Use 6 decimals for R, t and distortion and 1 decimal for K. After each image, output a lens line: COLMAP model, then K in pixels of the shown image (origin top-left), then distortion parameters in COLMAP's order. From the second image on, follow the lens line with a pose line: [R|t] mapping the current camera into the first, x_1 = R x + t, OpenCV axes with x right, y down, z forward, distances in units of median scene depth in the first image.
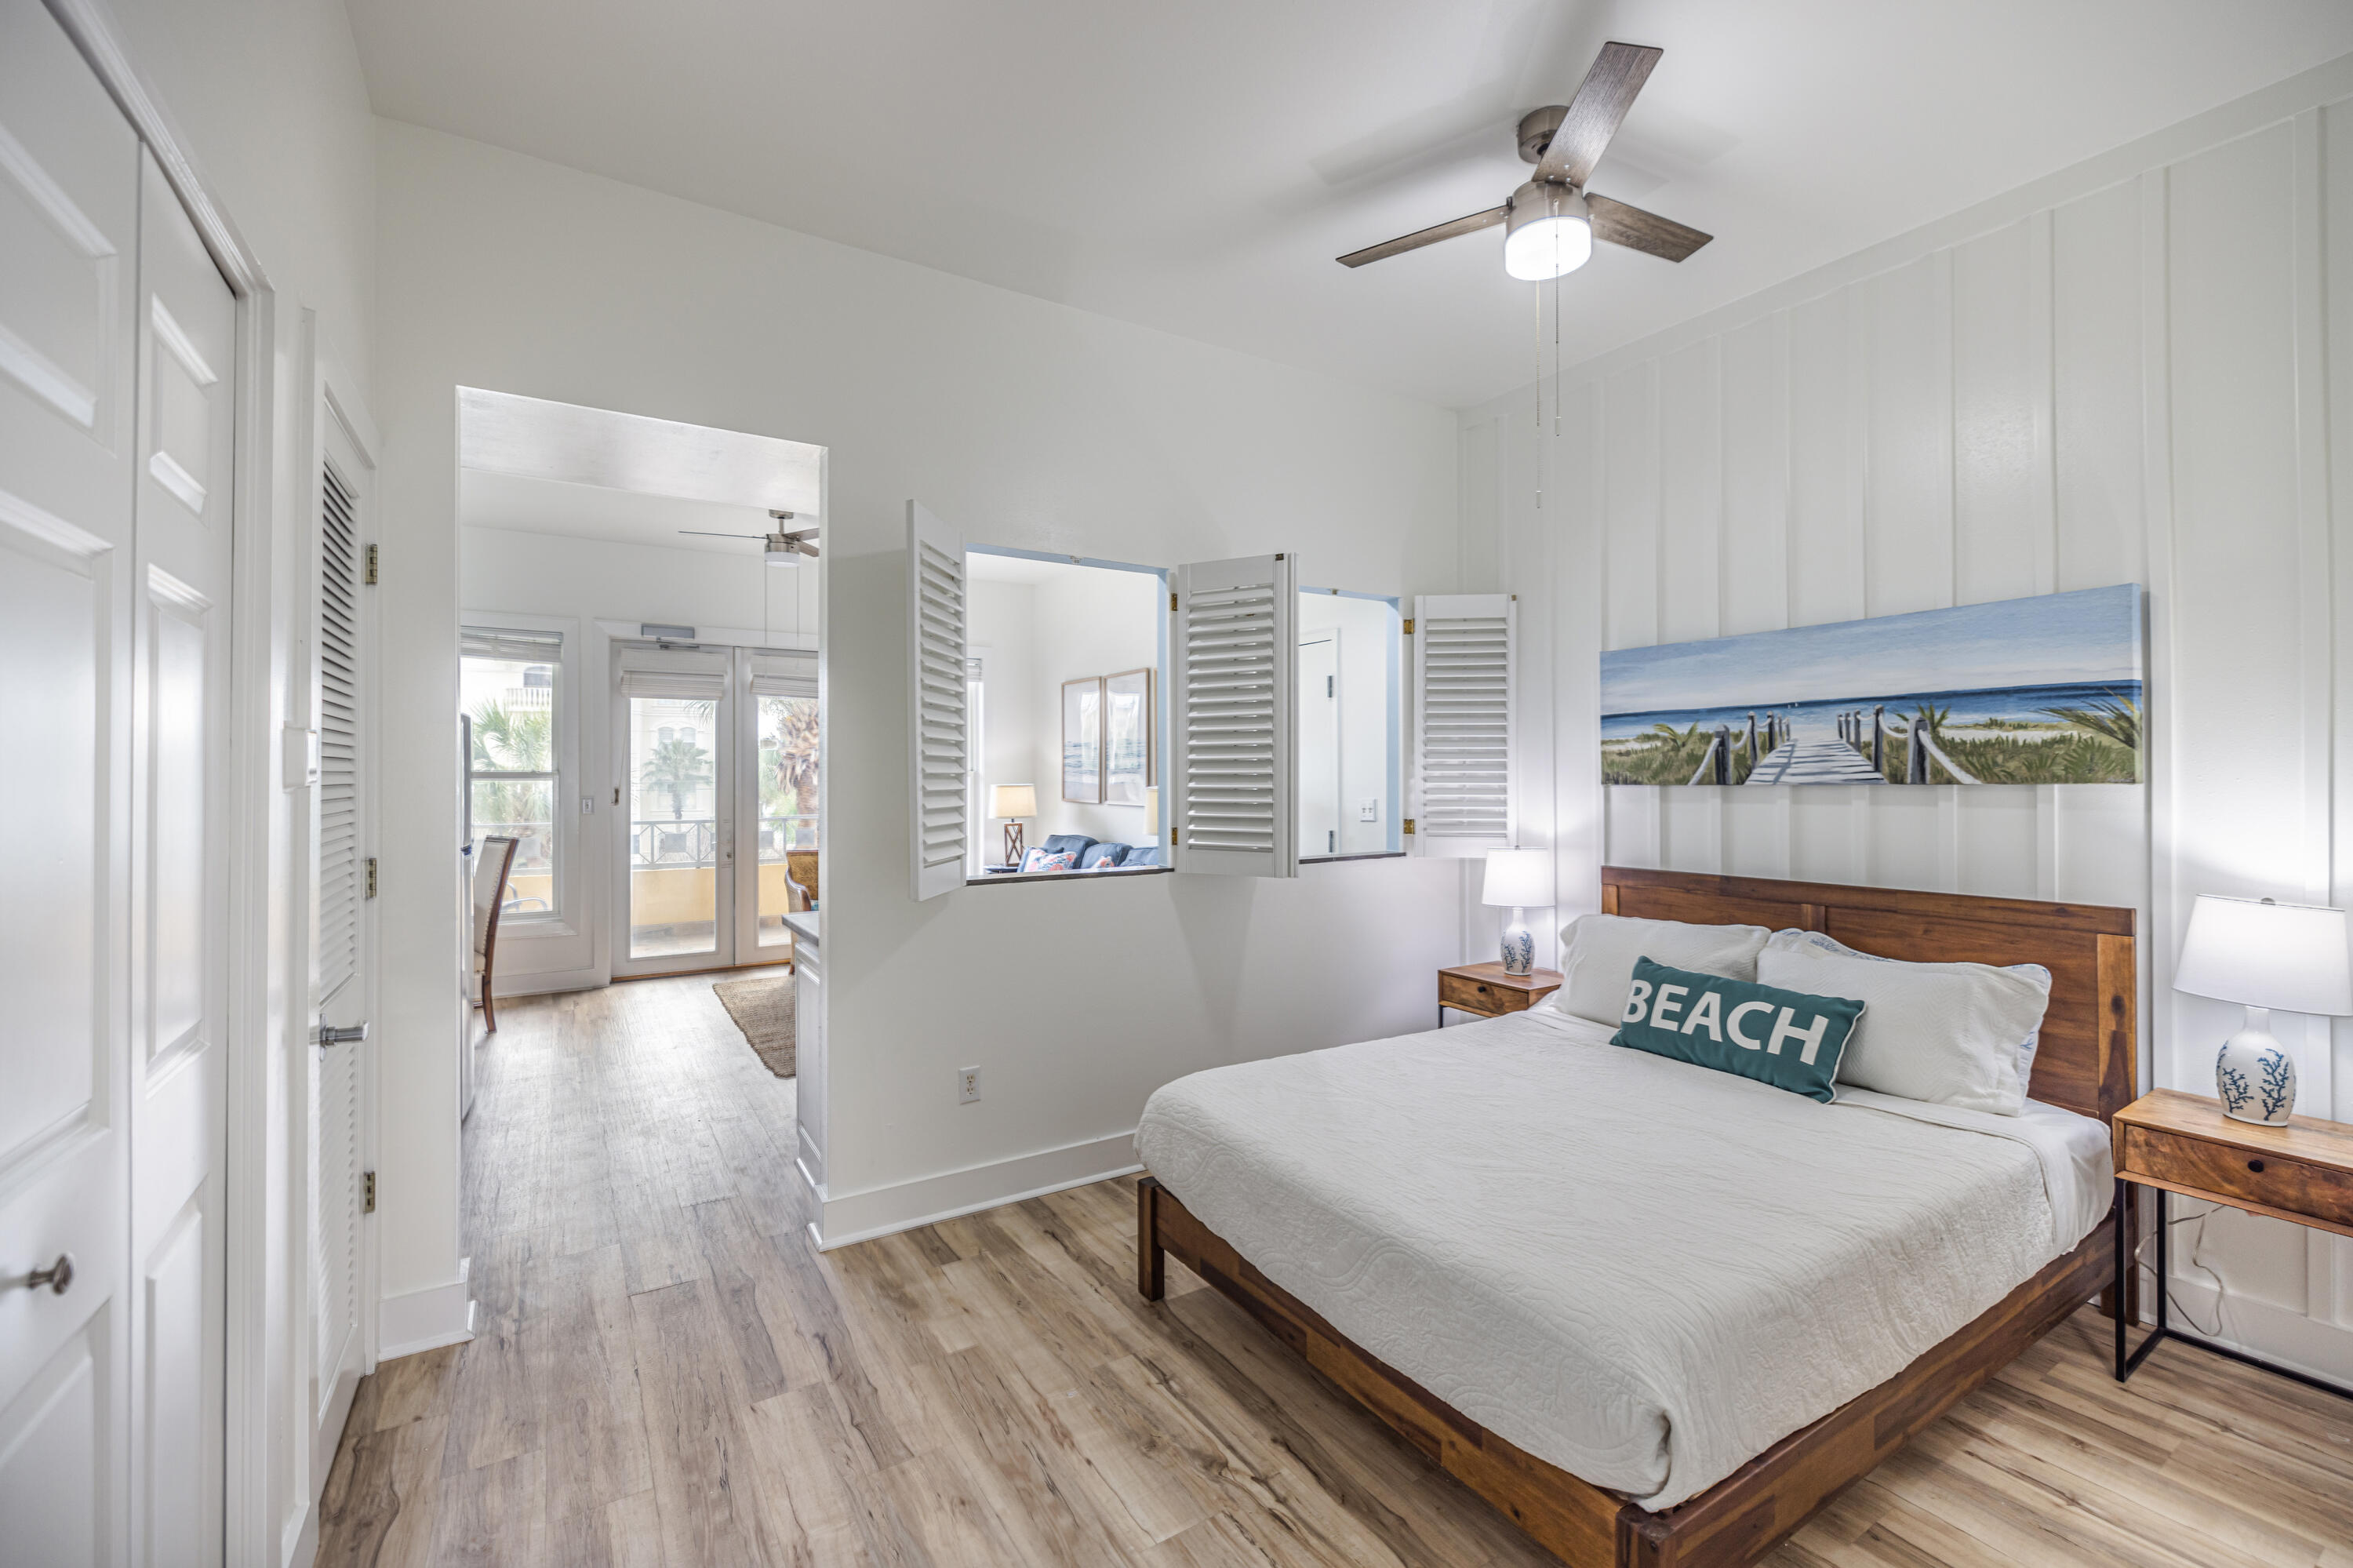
lens RADIAL K [[1039.4, 0, 1176.4], [0, 1039.4, 774.2], [0, 0, 1]] dist [-0.000559, -0.000340]
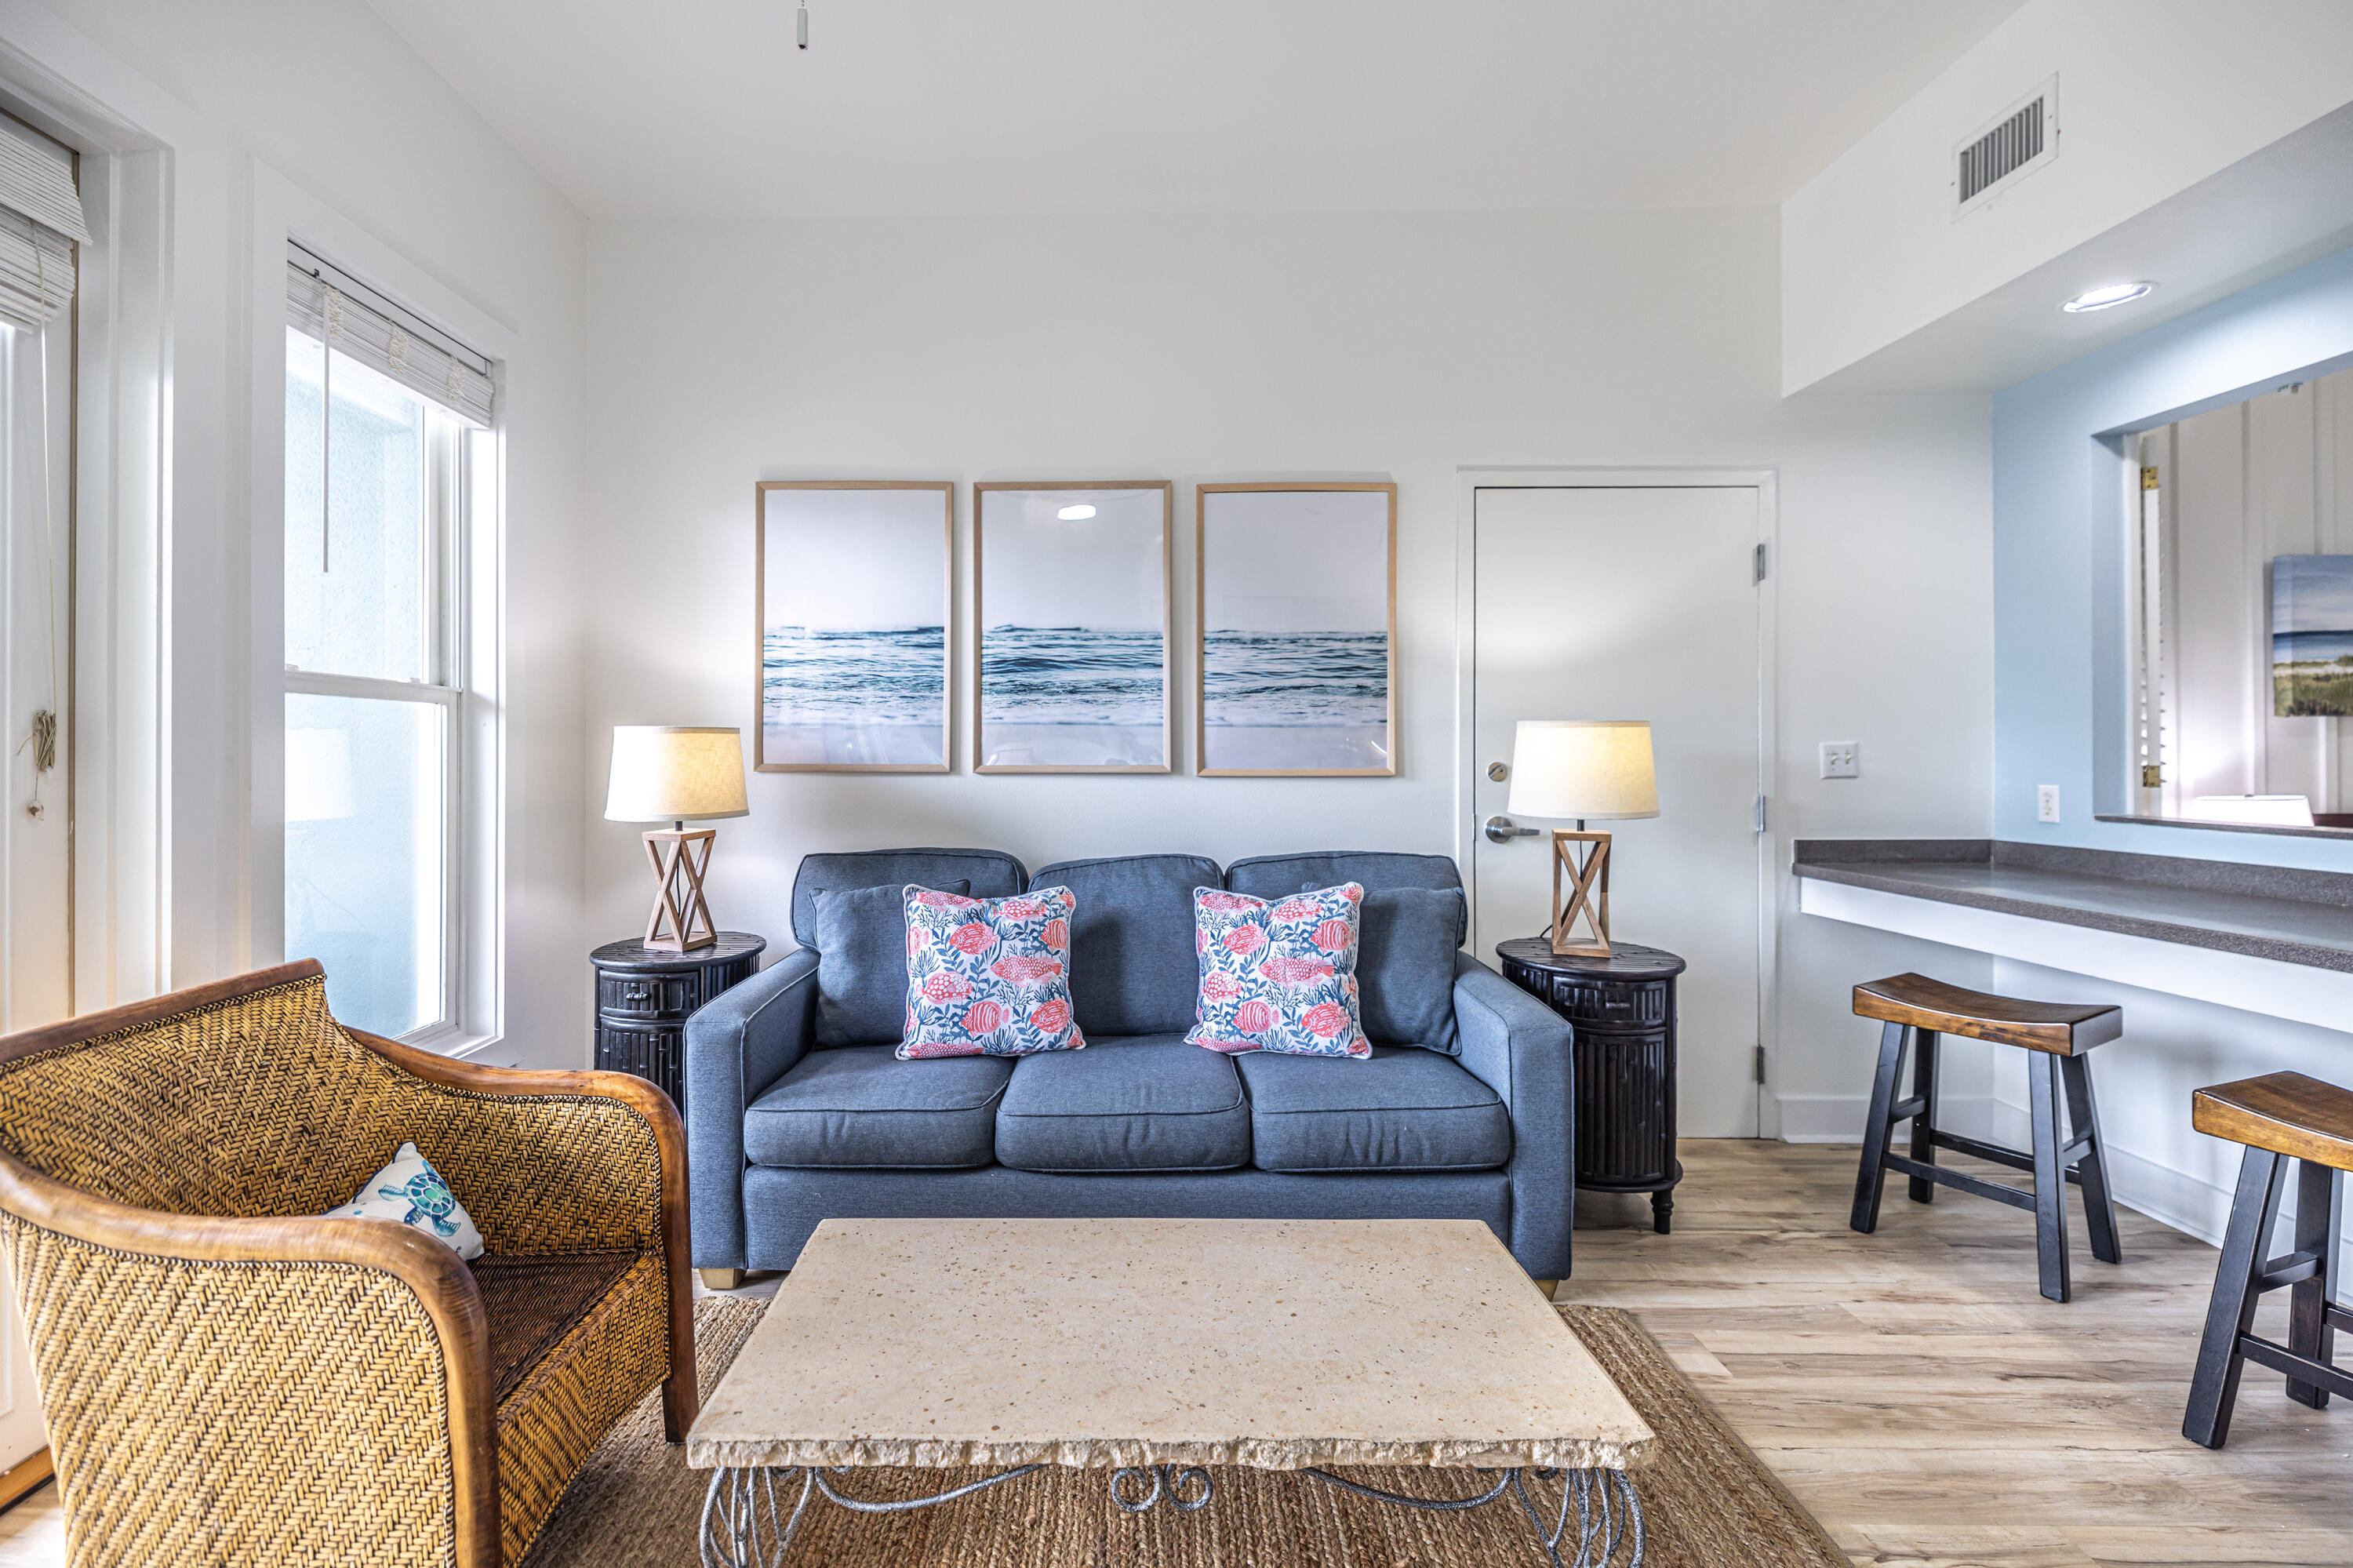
lens RADIAL K [[1039.4, 0, 1142.4], [0, 1039.4, 729.9], [0, 0, 1]] dist [-0.000559, -0.000340]
pose [[0.517933, 0.001970, 0.855419, -0.947530], [-0.000896, 0.999998, -0.001761, 0.029370], [-0.855421, 0.000146, 0.517933, 1.662745]]
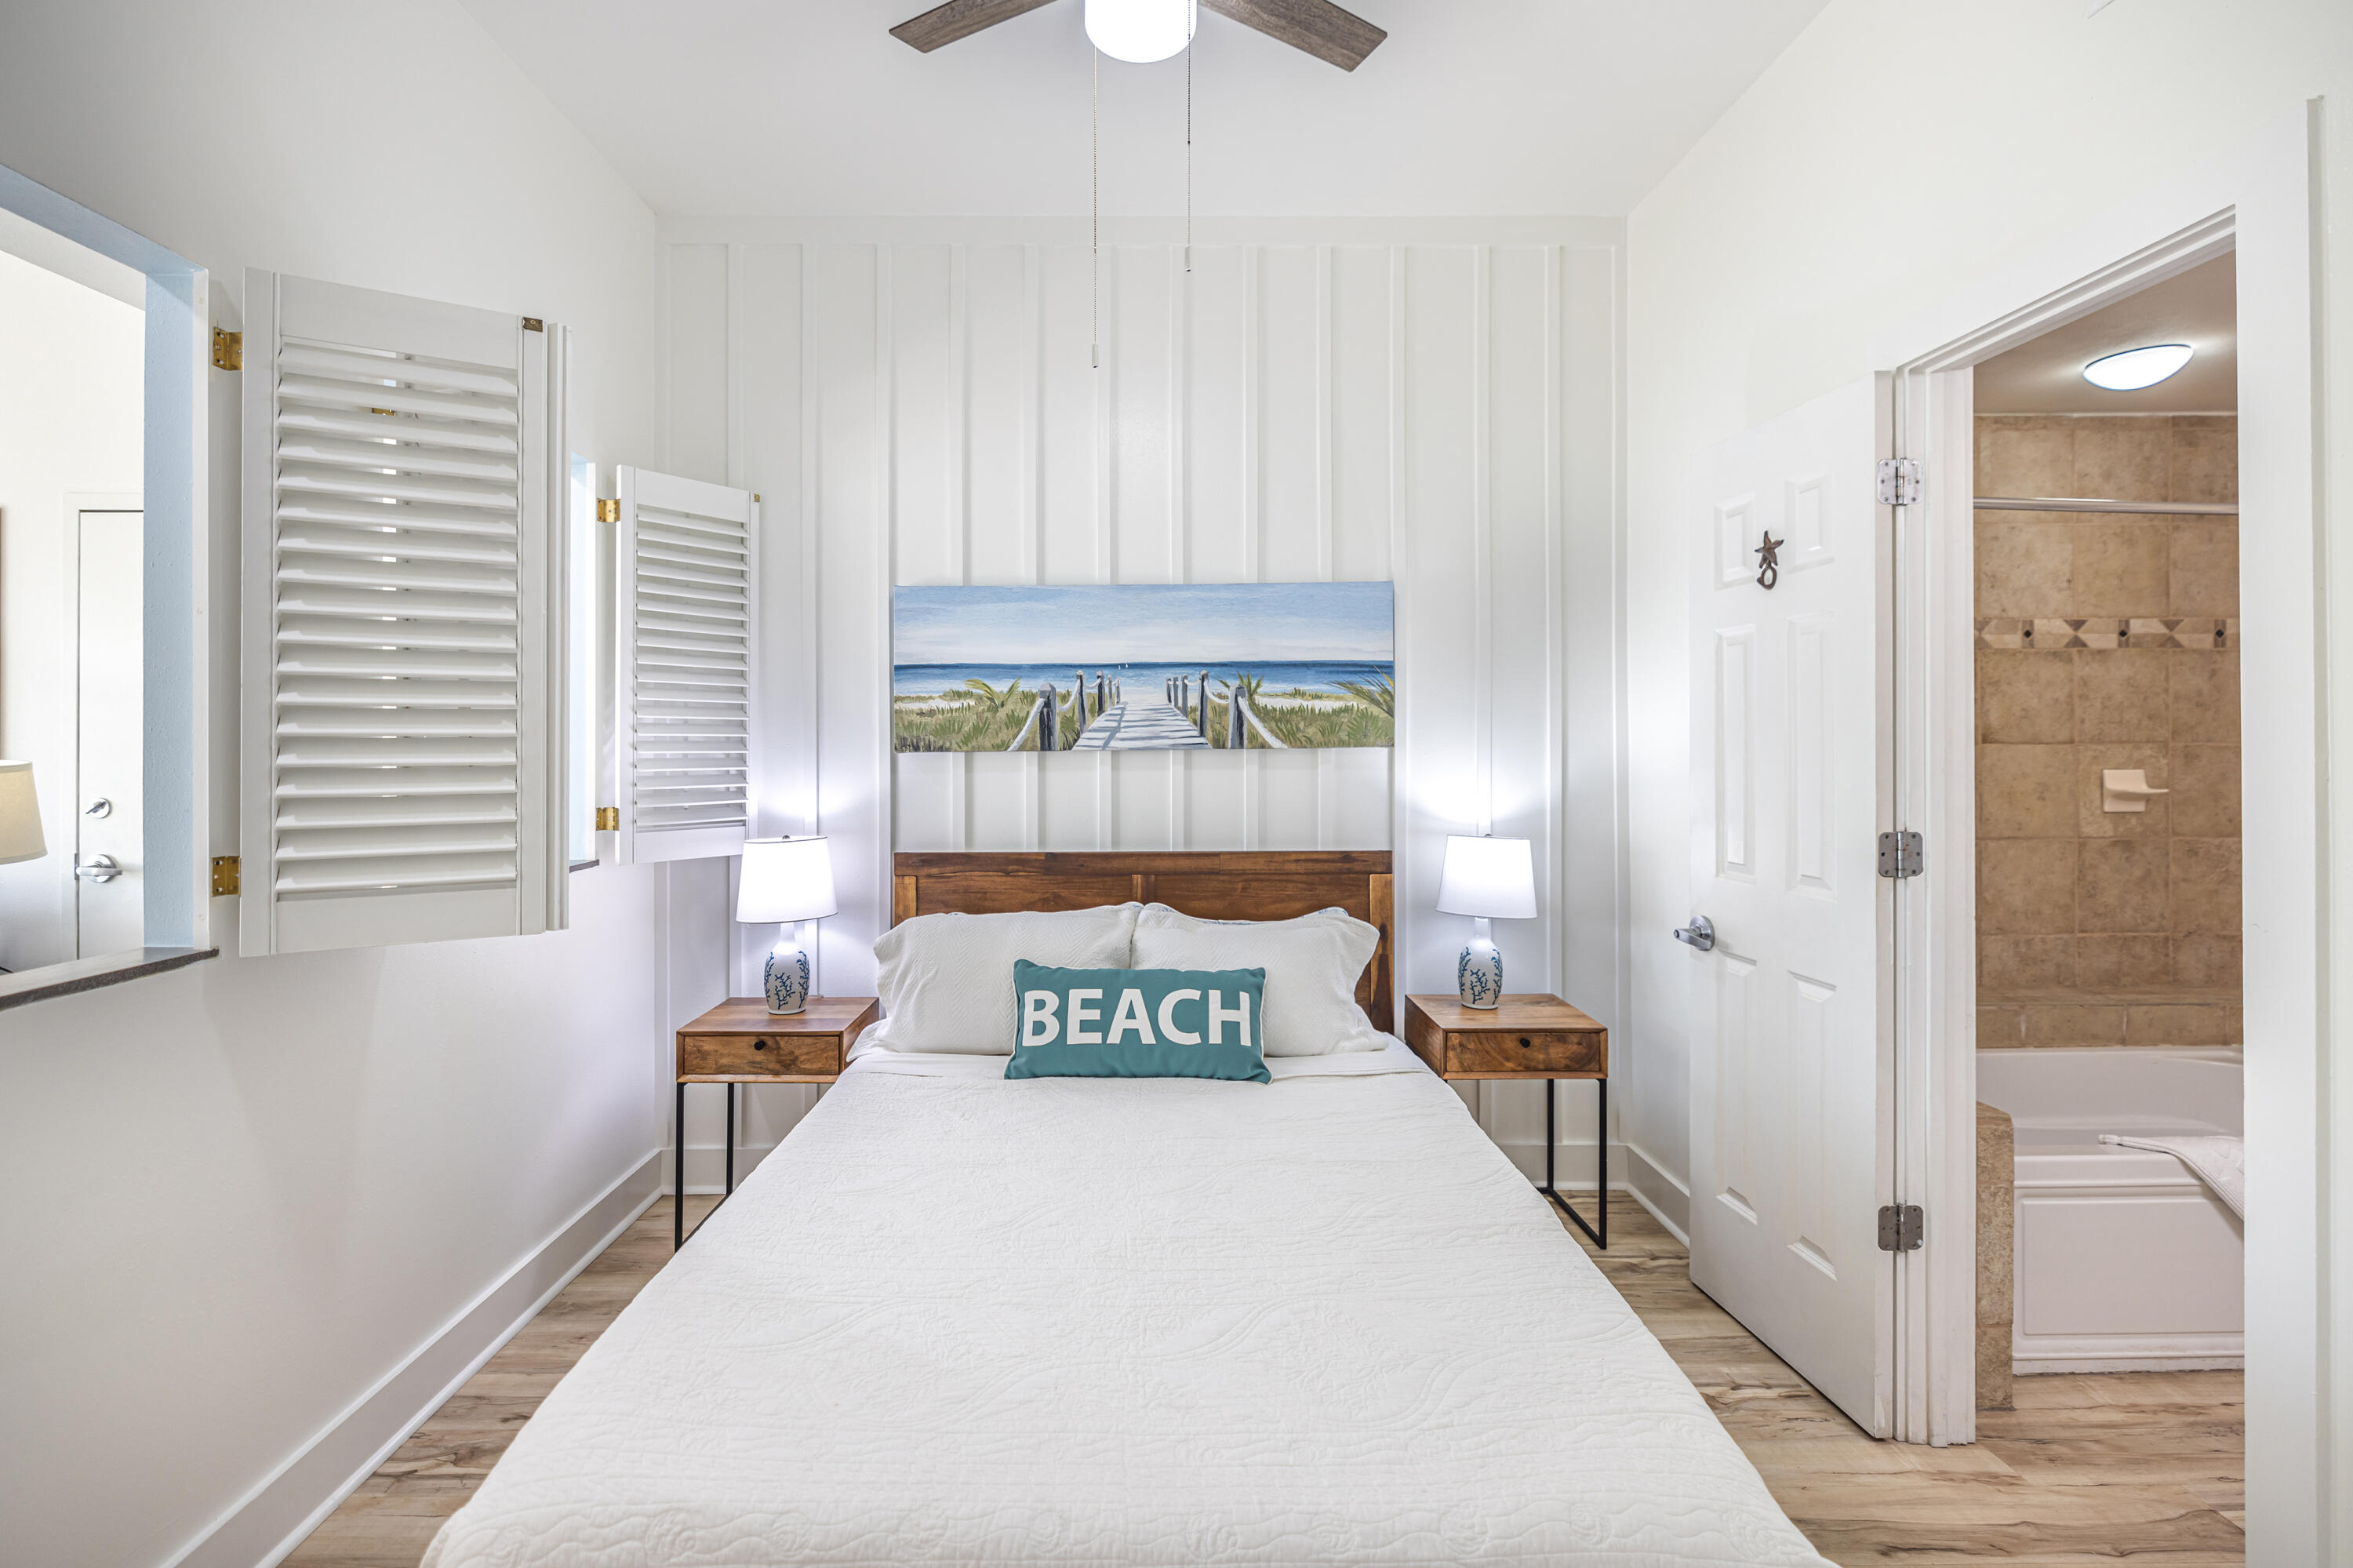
lens RADIAL K [[1039.4, 0, 1191.9], [0, 1039.4, 739.1], [0, 0, 1]] dist [-0.000559, -0.000340]
pose [[0.513403, 0.001495, 0.858146, -0.196264], [-0.001159, 0.999999, -0.001049, 0.001221], [-0.858147, -0.000456, 0.513405, 0.482388]]
